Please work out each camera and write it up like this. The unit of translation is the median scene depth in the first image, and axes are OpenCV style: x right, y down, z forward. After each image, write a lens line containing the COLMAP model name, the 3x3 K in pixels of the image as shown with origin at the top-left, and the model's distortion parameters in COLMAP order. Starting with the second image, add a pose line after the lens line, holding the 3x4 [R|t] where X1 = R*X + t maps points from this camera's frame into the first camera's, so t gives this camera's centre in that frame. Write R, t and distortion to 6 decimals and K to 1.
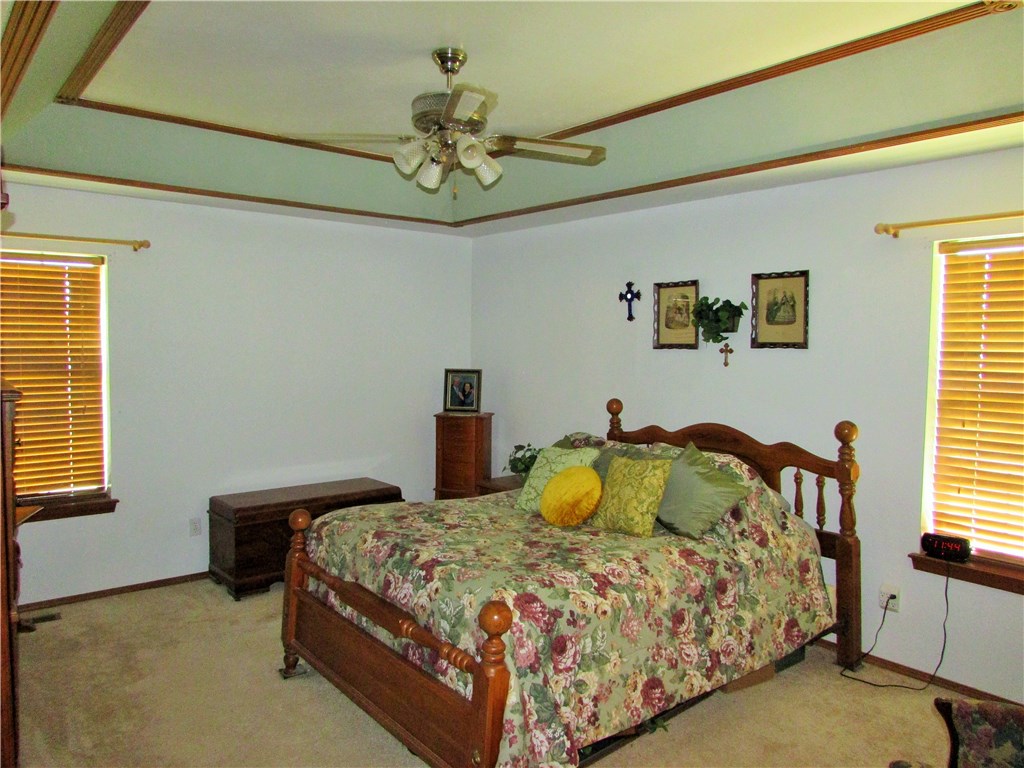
lens RADIAL K [[740.1, 0, 501.0], [0, 740.1, 385.8], [0, 0, 1]] dist [-0.033233, 0.034932]
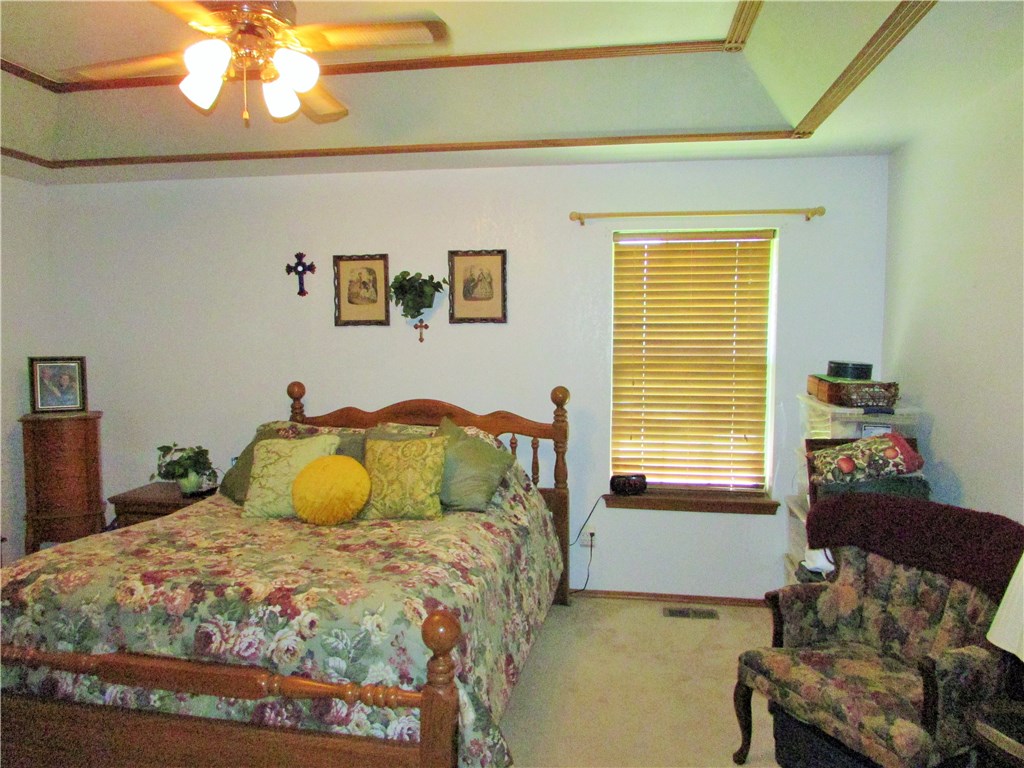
lens RADIAL K [[740.1, 0, 501.0], [0, 740.1, 385.8], [0, 0, 1]] dist [-0.033233, 0.034932]
pose [[0.756380, -0.058330, 0.651527, -0.339259], [0.046377, 0.998292, 0.035535, 0.002943], [-0.652487, 0.003338, 0.757793, 0.211008]]
